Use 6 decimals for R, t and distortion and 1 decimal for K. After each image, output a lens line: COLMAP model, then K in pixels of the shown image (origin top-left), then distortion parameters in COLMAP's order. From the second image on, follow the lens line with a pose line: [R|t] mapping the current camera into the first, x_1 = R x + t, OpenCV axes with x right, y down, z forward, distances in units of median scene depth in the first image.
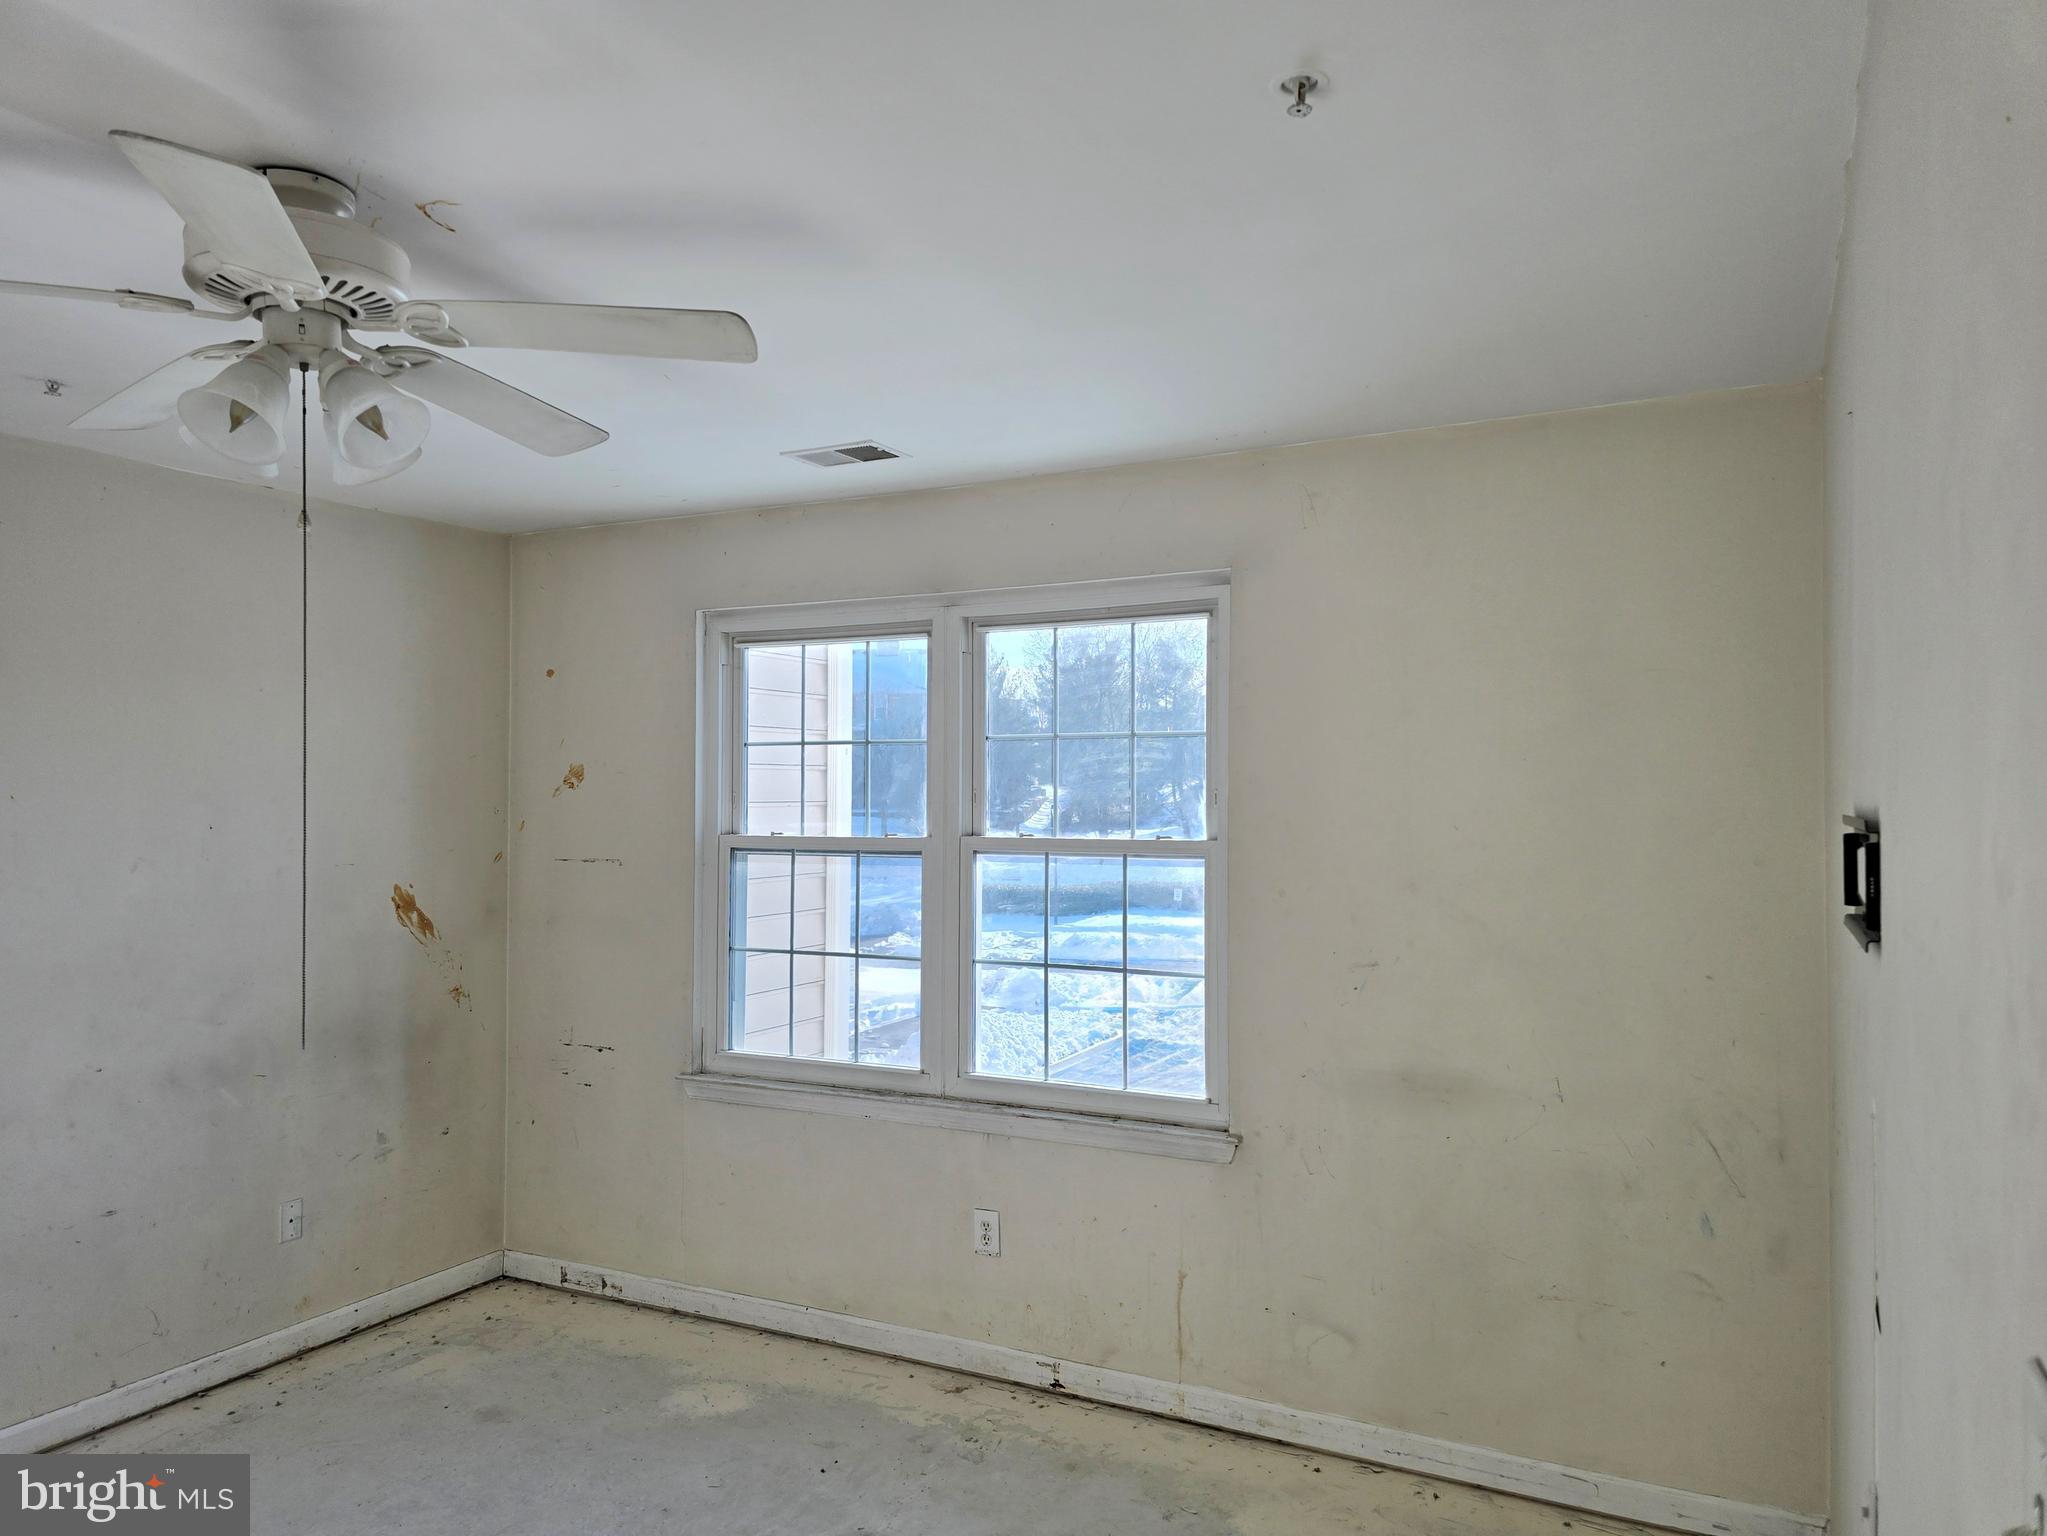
lens RADIAL K [[1397.8, 0, 1068.8], [0, 1397.8, 775.7], [0, 0, 1]] dist [0.064637, -0.057368]
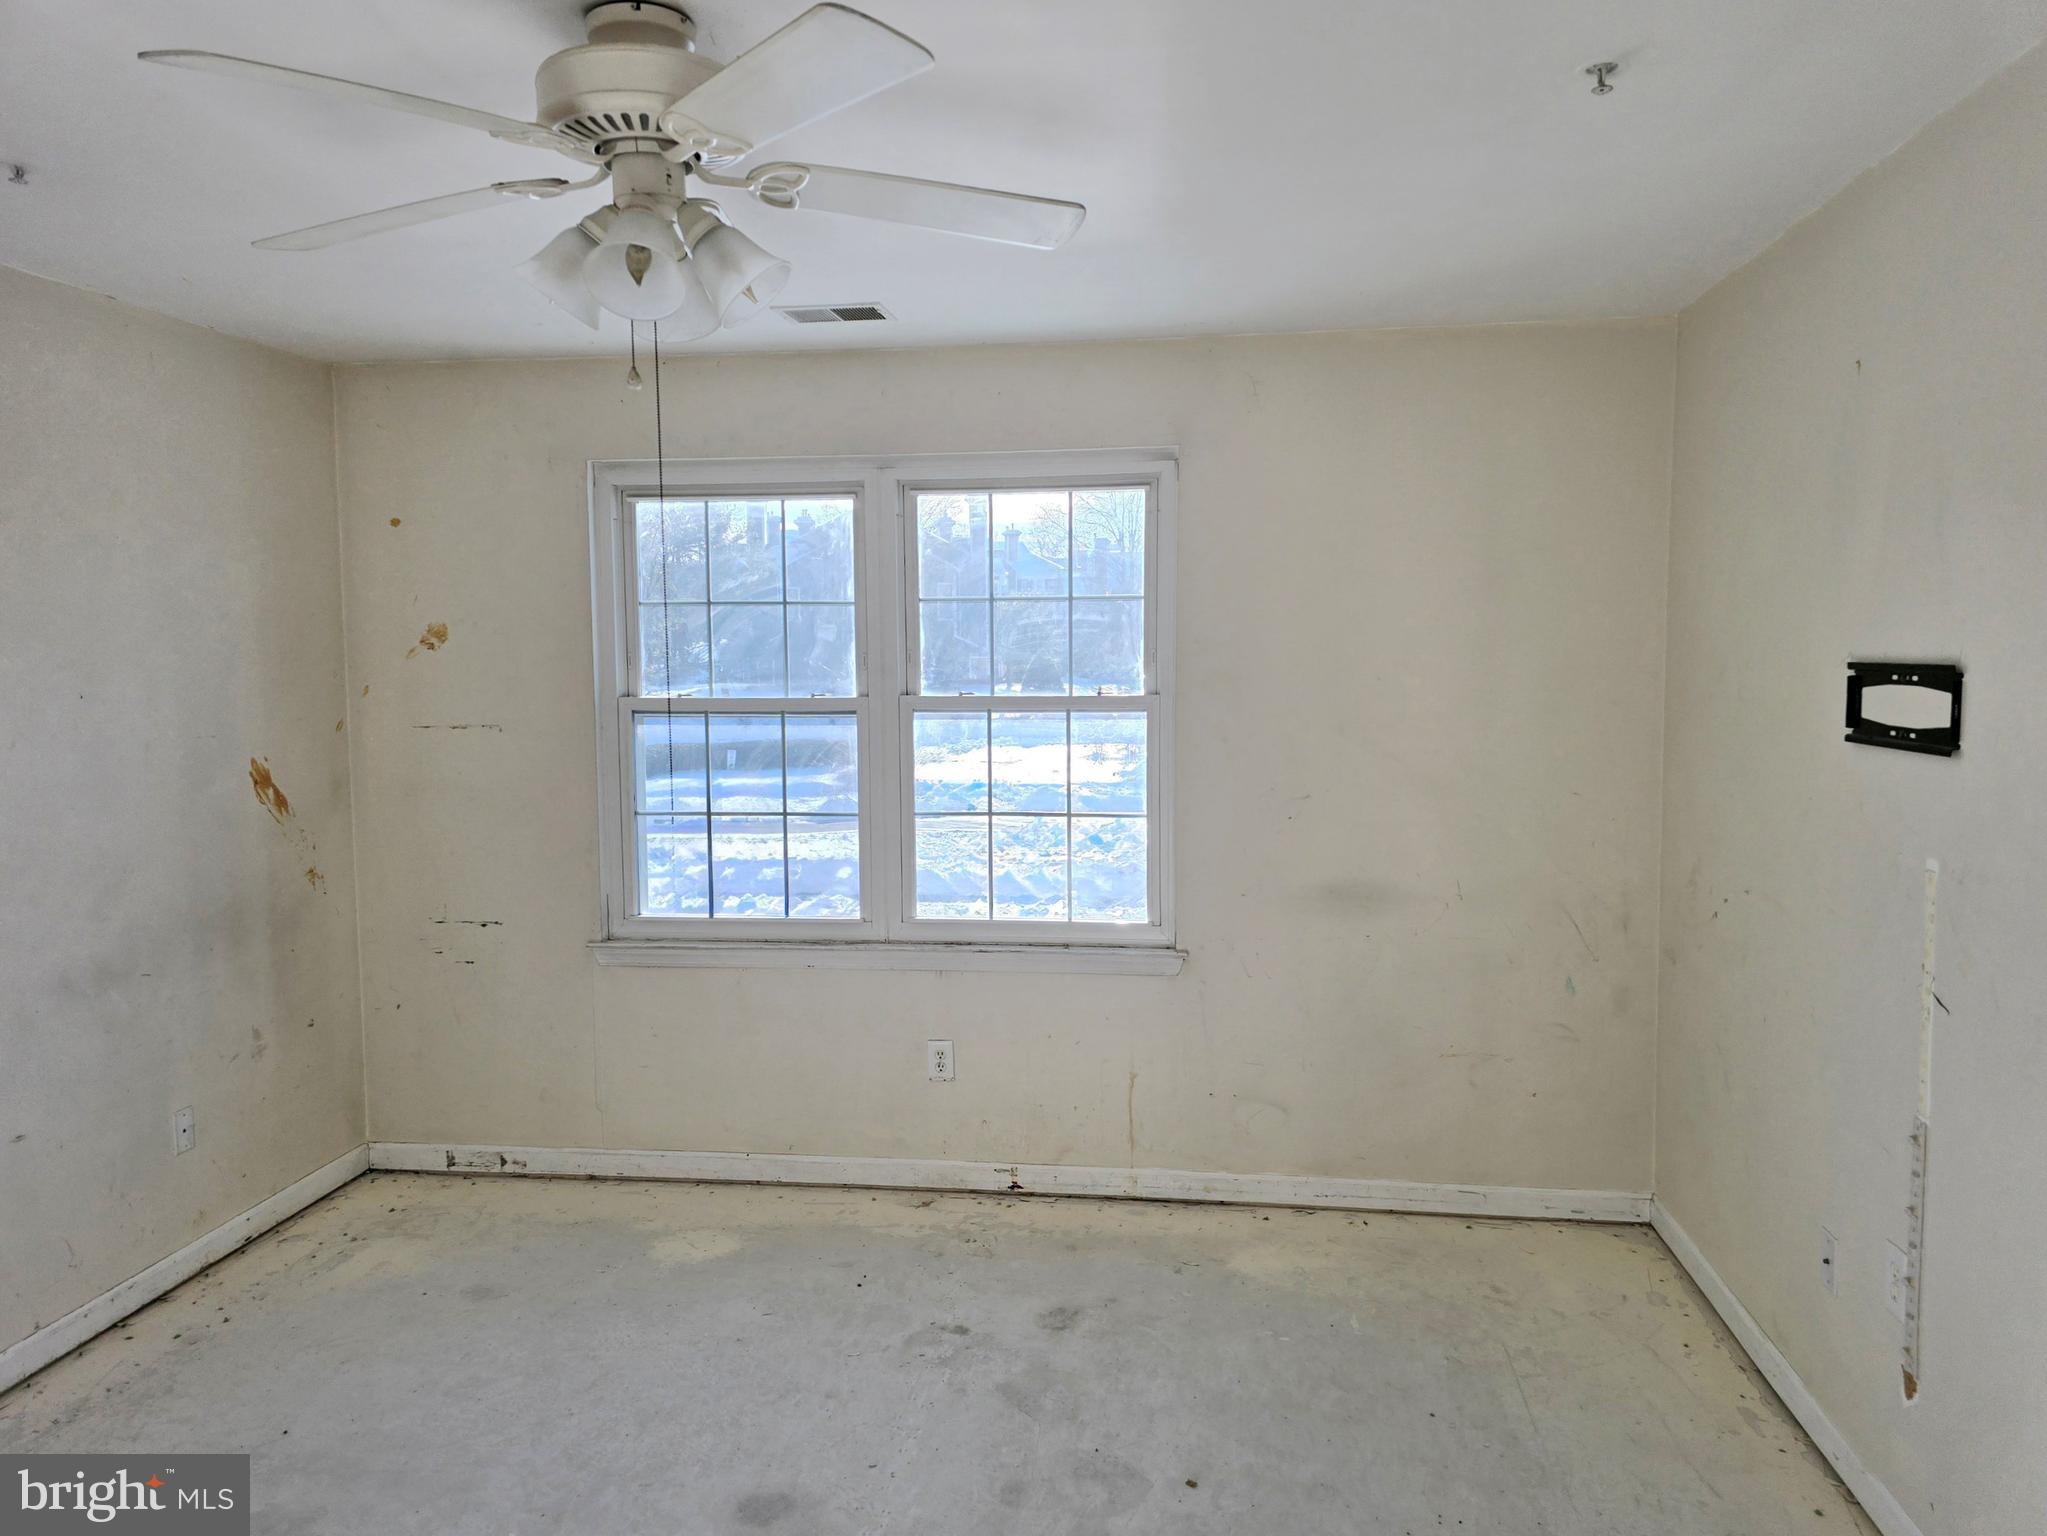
lens RADIAL K [[1397.8, 0, 1074.7], [0, 1397.8, 755.9], [0, 0, 1]] dist [0.064637, -0.057368]
pose [[0.940956, -0.031432, 0.337066, -0.317232], [0.002230, 0.996234, 0.086677, -0.001097], [-0.338521, -0.080808, 0.937483, -0.022231]]
